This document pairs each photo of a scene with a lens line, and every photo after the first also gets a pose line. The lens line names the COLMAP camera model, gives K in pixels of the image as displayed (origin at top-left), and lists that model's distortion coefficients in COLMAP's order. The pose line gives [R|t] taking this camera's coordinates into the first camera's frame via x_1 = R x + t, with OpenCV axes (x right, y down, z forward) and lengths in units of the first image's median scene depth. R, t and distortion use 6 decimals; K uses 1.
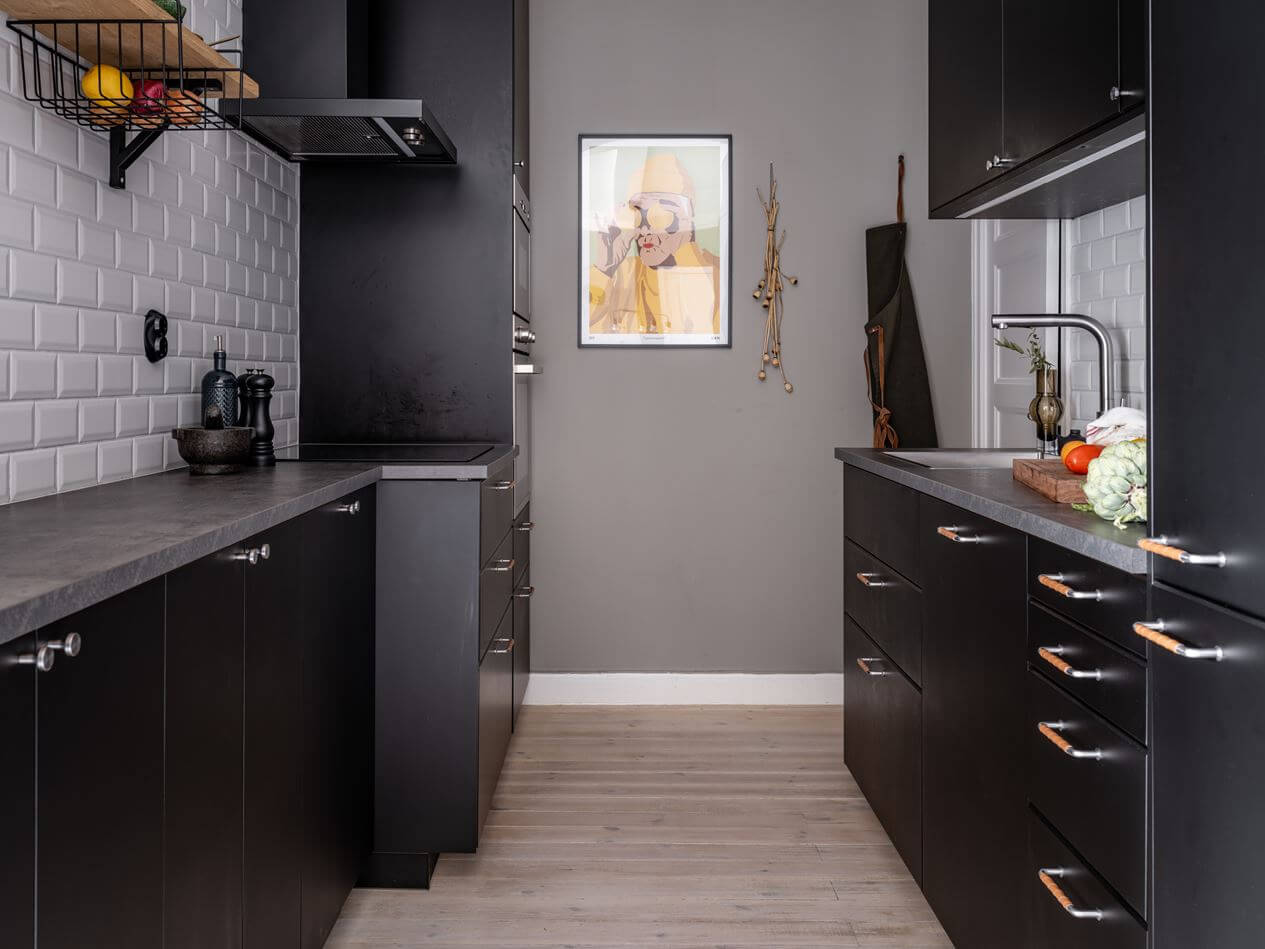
lens RADIAL K [[957.1, 0, 629.6], [0, 957.1, 453.2], [0, 0, 1]] dist [0.002026, -0.000723]
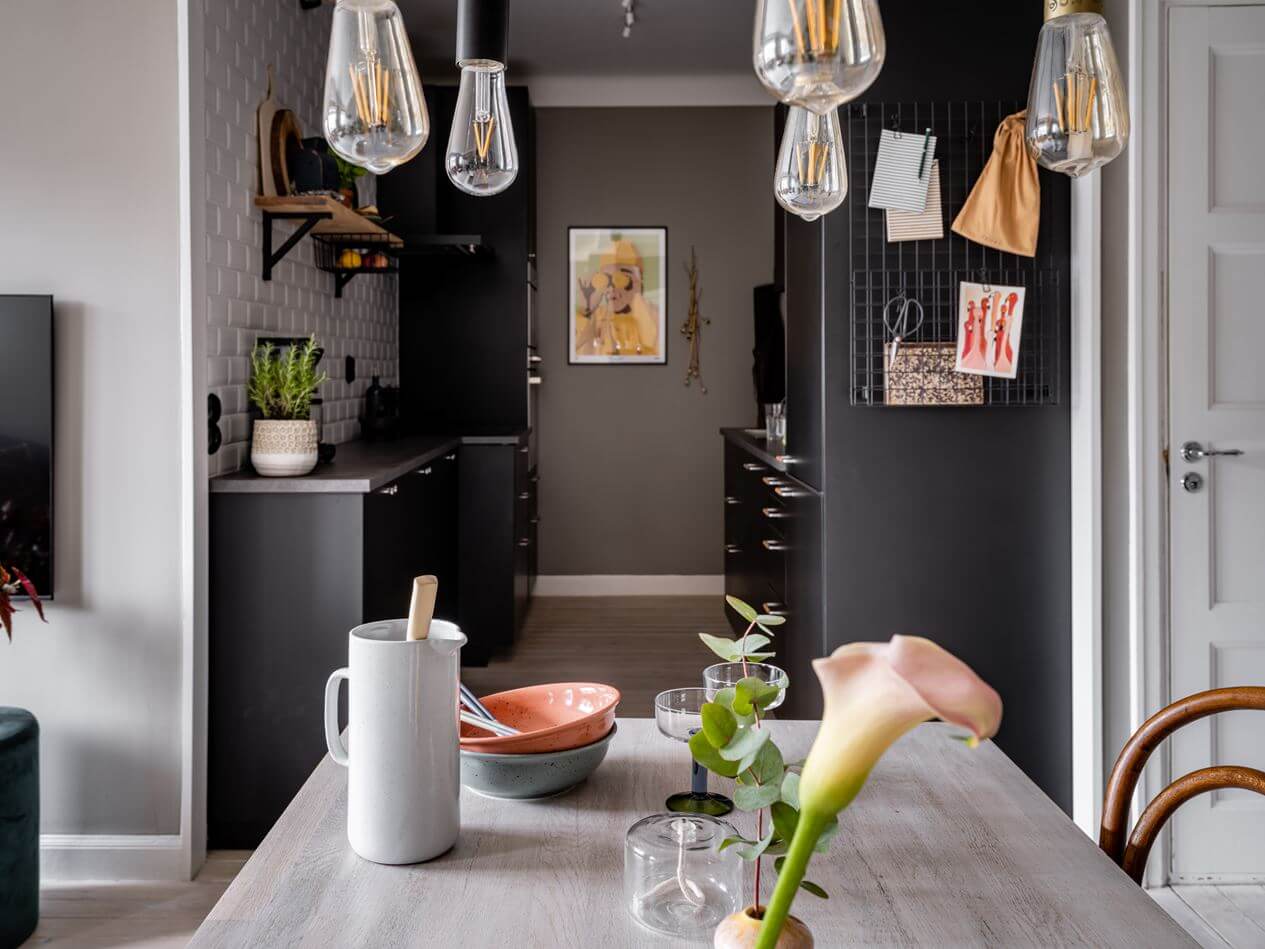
lens RADIAL K [[1212.9, 0, 633.9], [0, 1212.9, 437.1], [0, 0, 1]] dist [0.183007, 0.001152]
pose [[0.999996, -0.002094, -0.001748, 0.057120], [0.002075, 0.999939, -0.010885, 0.029284], [0.001771, 0.010882, 0.999939, -0.985812]]
